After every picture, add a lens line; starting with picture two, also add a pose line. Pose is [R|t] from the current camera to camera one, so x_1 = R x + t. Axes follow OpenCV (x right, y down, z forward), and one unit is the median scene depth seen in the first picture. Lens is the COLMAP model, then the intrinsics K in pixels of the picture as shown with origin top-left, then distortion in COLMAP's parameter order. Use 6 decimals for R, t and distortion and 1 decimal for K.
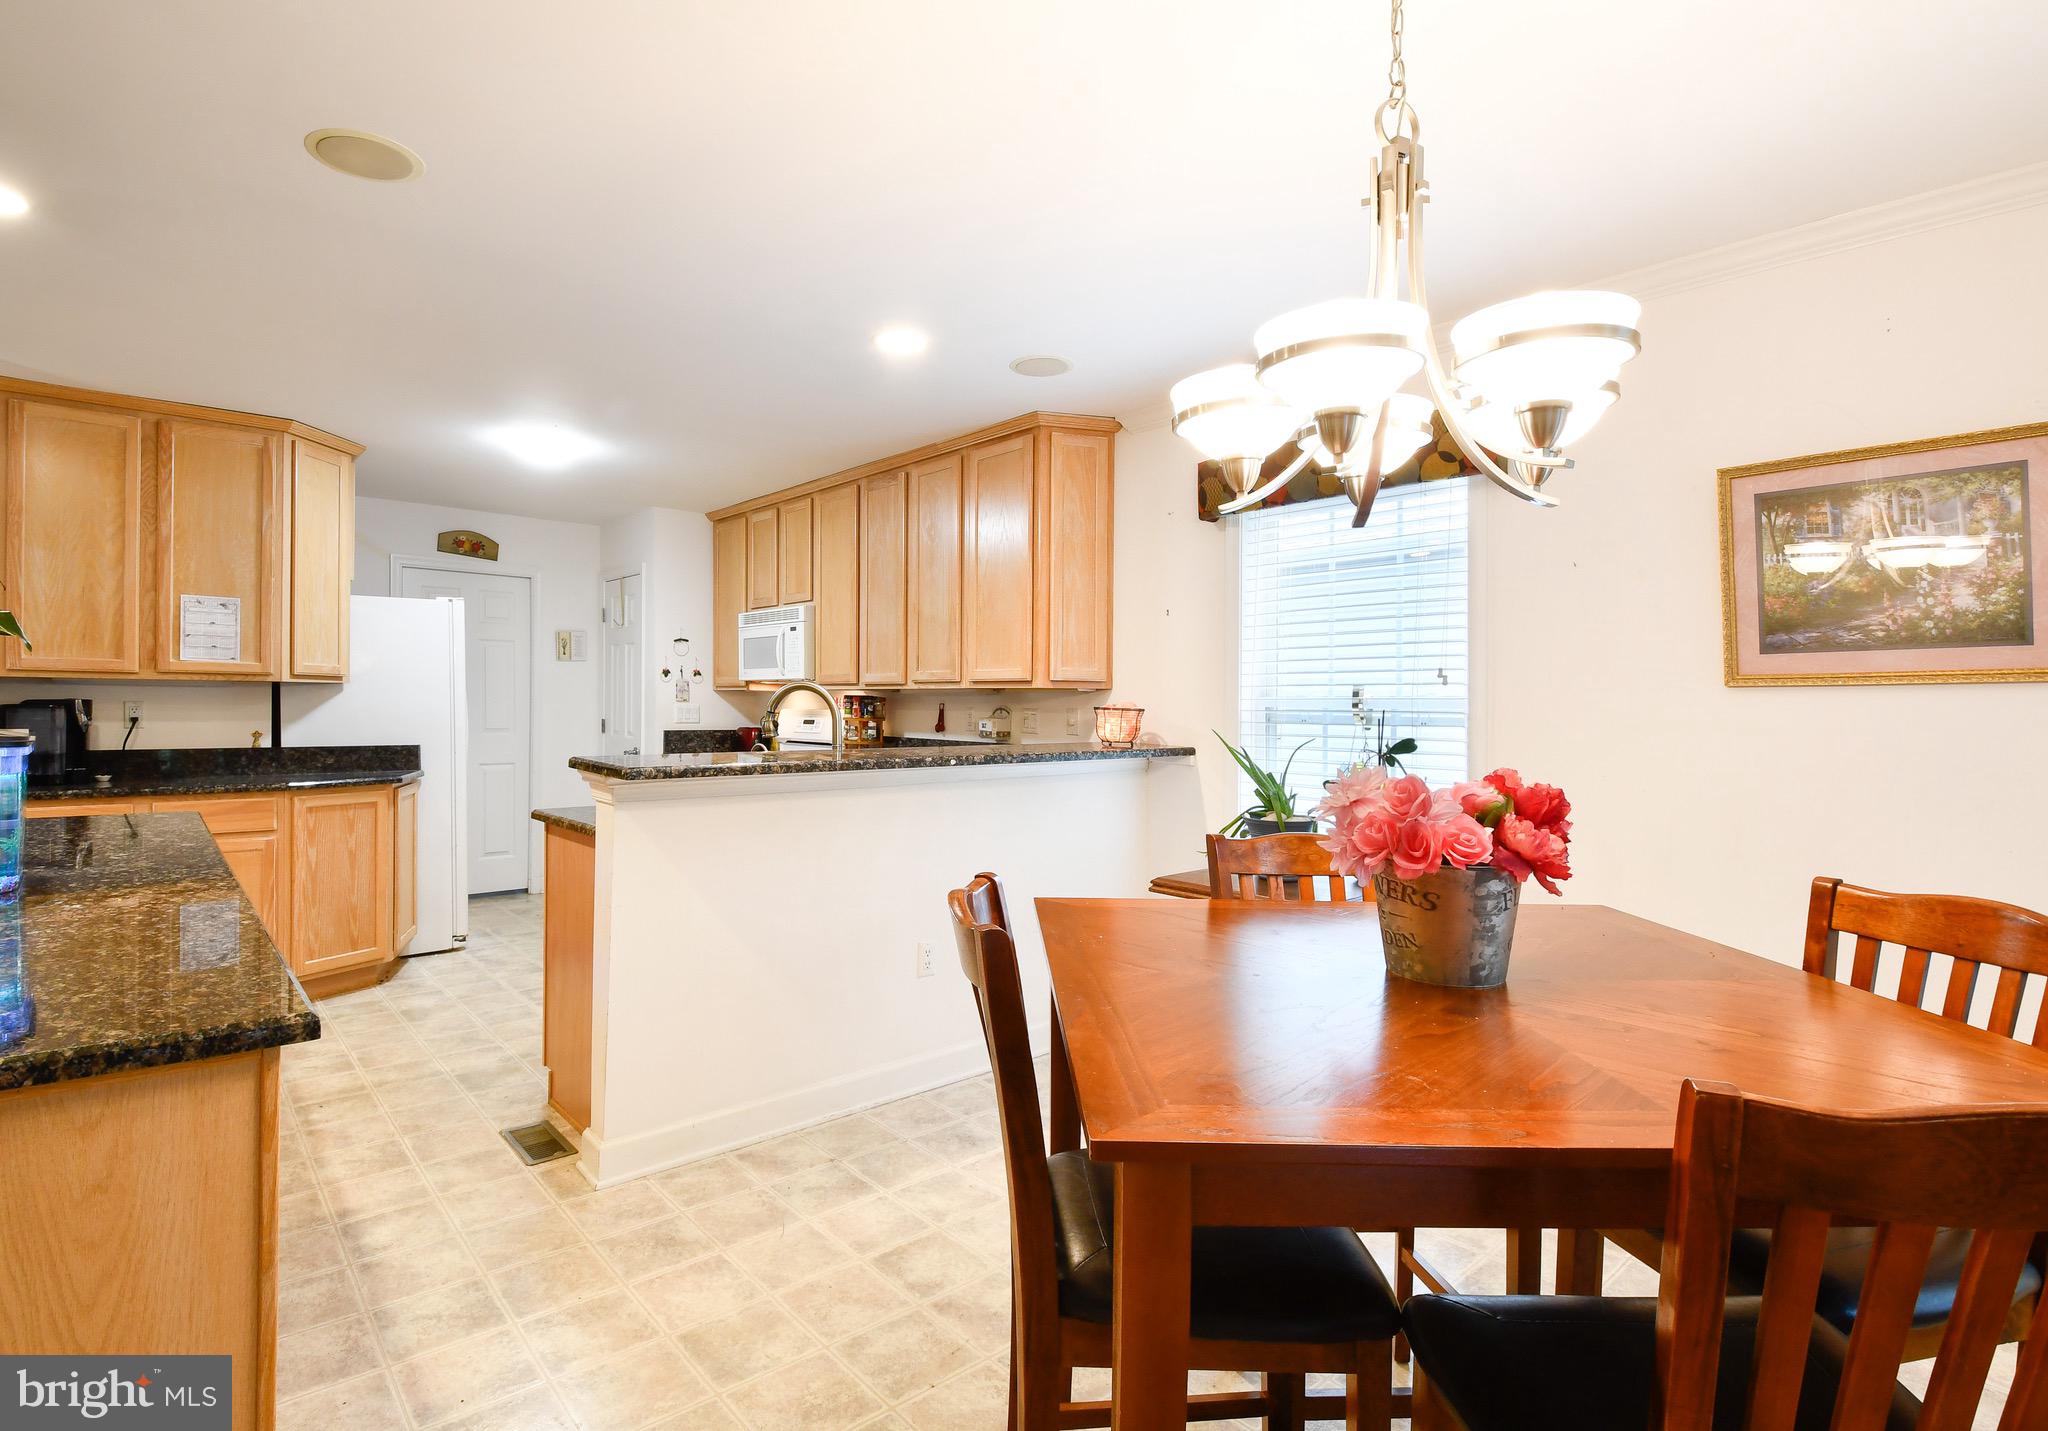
lens RADIAL K [[995.5, 0, 985.2], [0, 995.5, 721.0], [0, 0, 1]] dist [-0.025109, -0.009527]
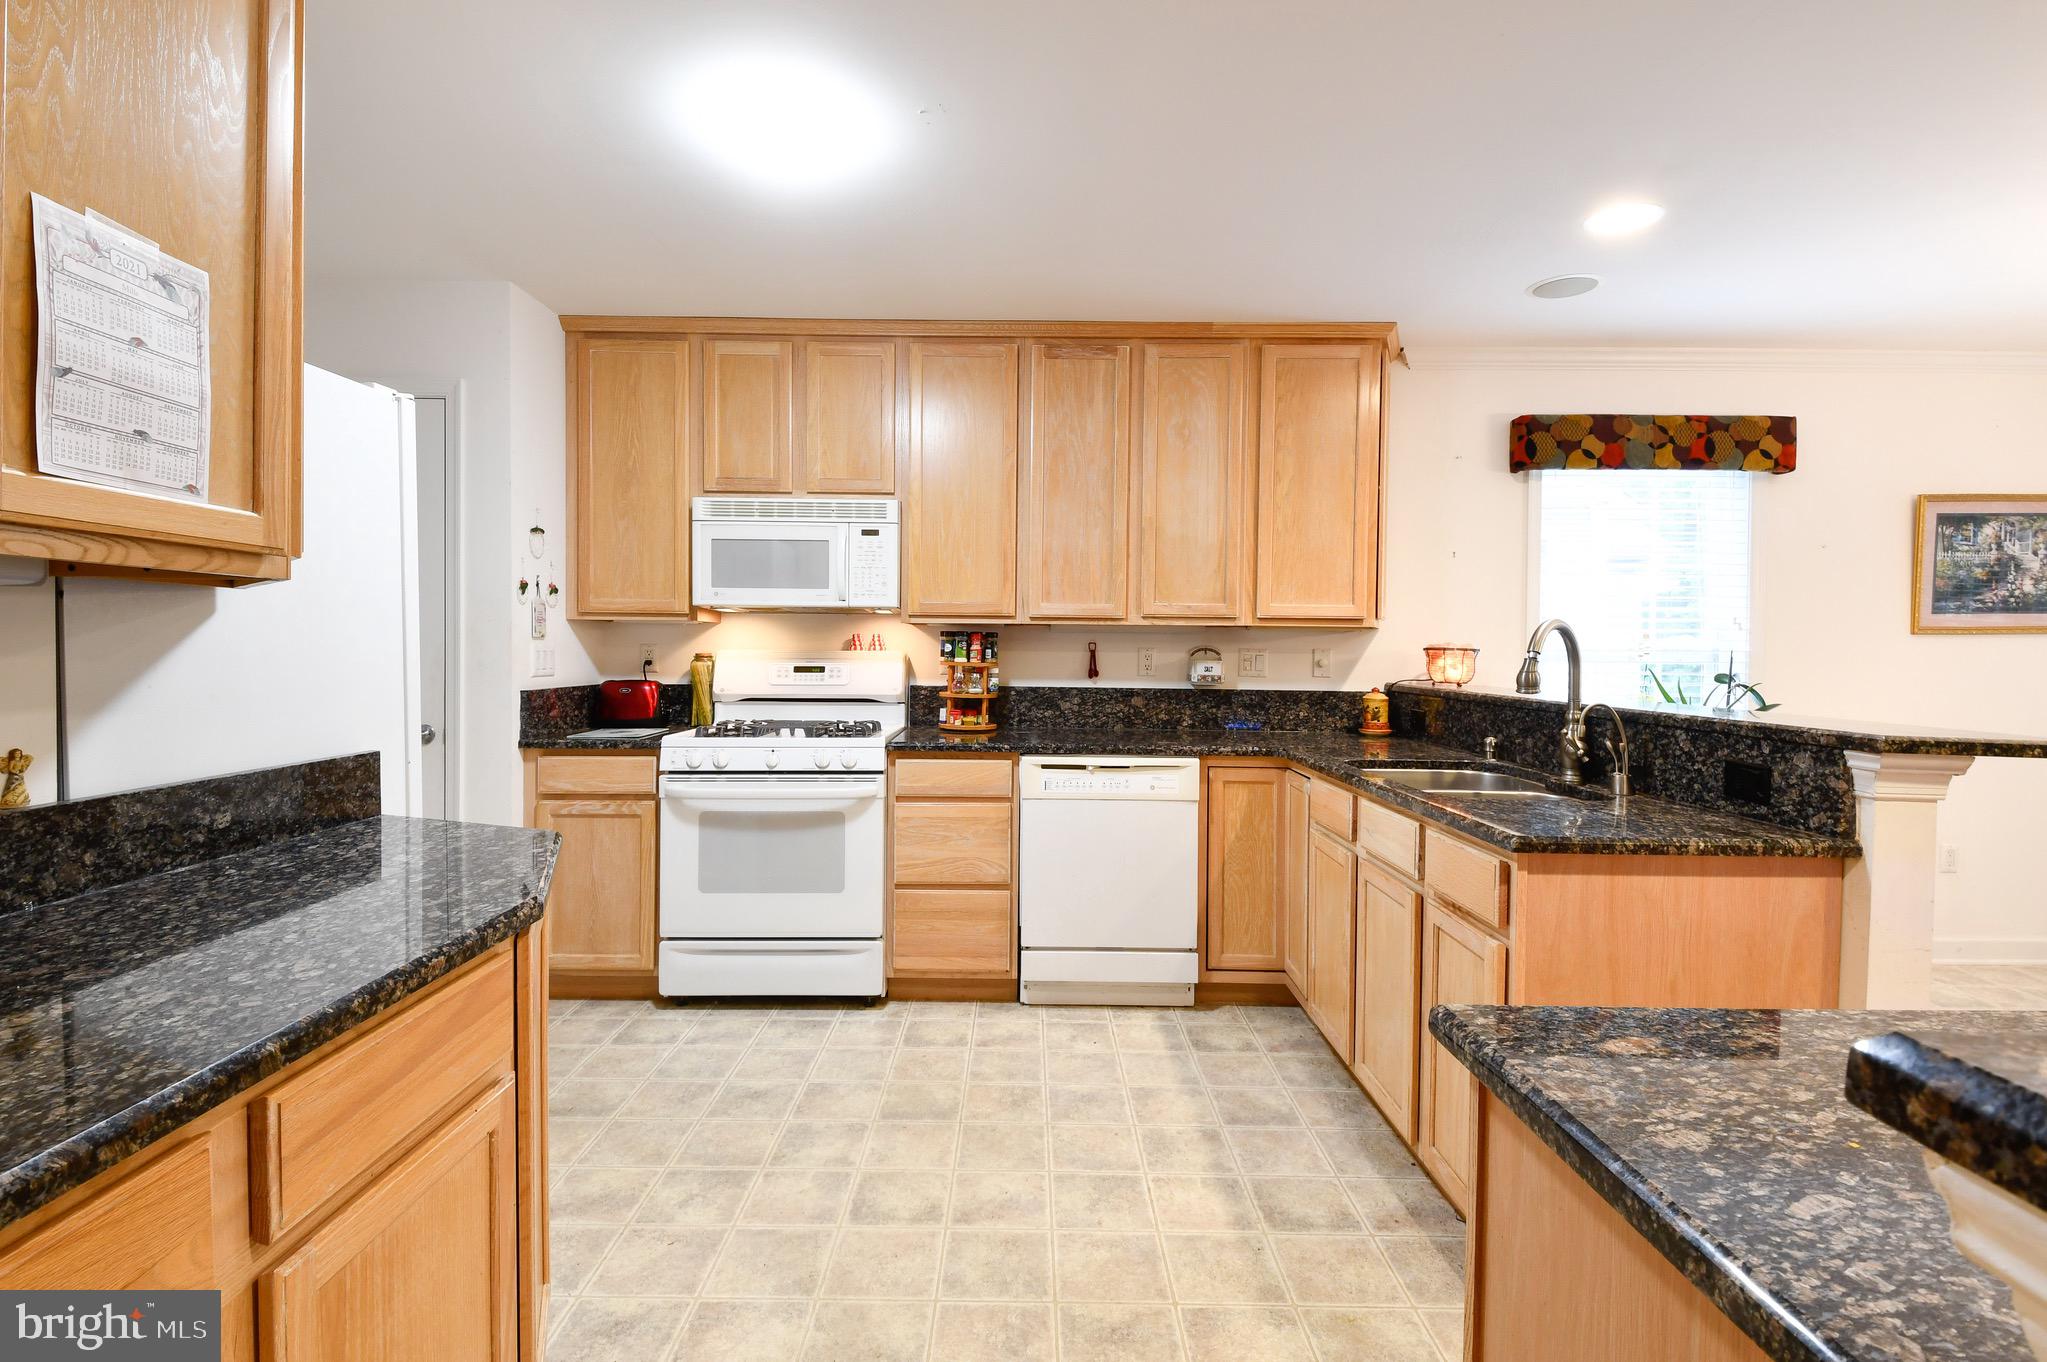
lens RADIAL K [[957.0, 0, 1014.5], [0, 957.0, 663.9], [0, 0, 1]] dist [0.011183, -0.014090]
pose [[0.666130, -0.018662, 0.745603, -0.851146], [0.009576, 0.999819, 0.016470, -0.017640], [-0.745775, -0.003831, 0.666187, 0.677130]]
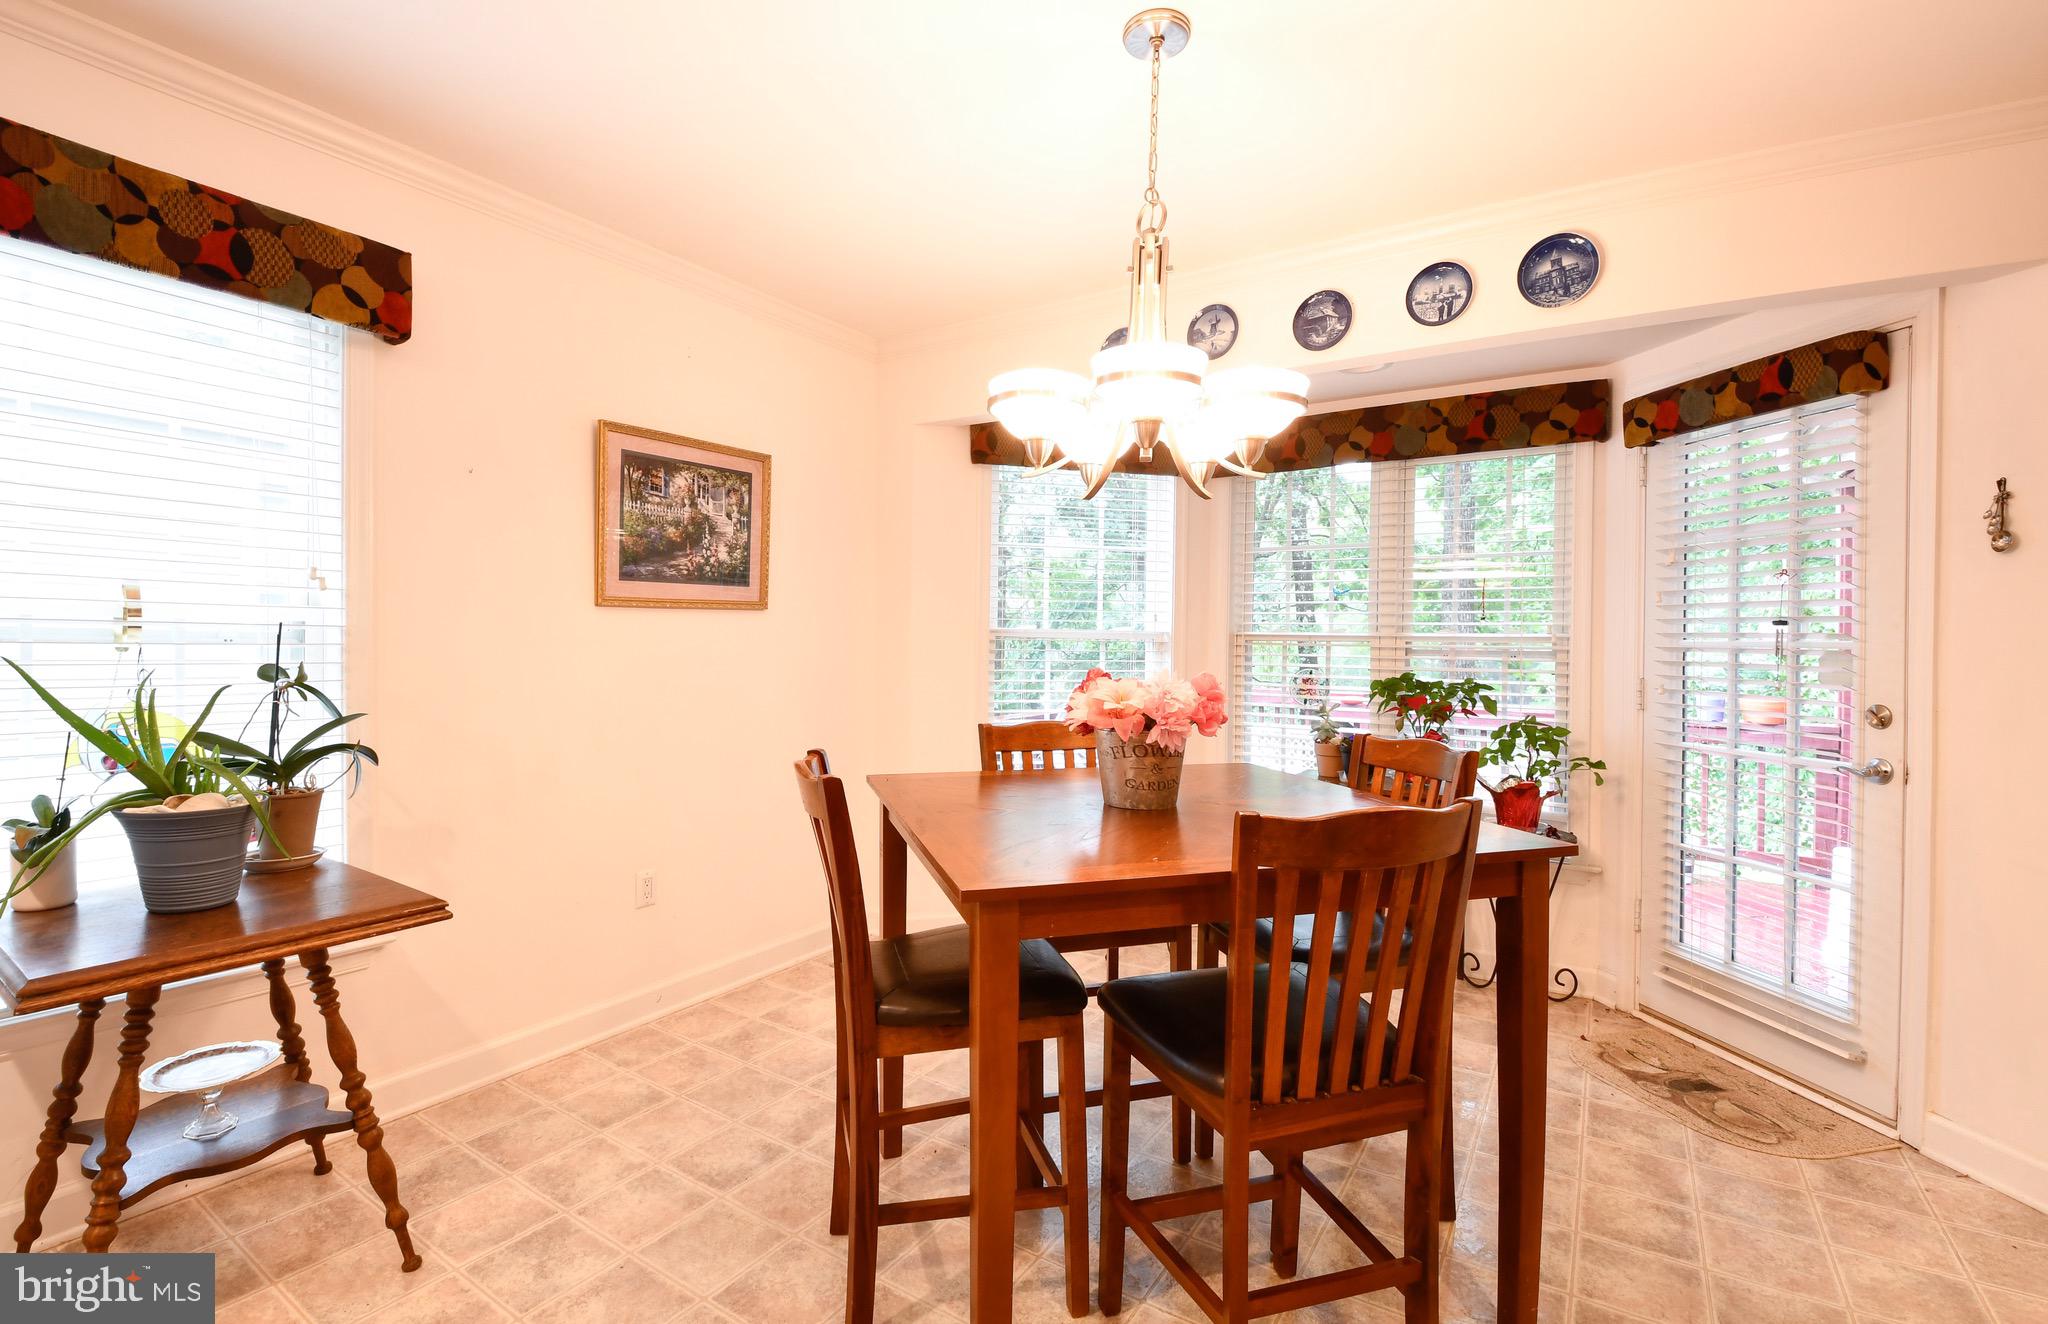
lens RADIAL K [[916.2, 0, 1018.7], [0, 916.2, 690.4], [0, 0, 1]] dist [0.001674, -0.001319]
pose [[-0.290129, -0.062456, 0.954947, -0.294356], [0.004491, 0.997768, 0.066621, -0.002905], [-0.956977, 0.023617, -0.289201, 0.539582]]
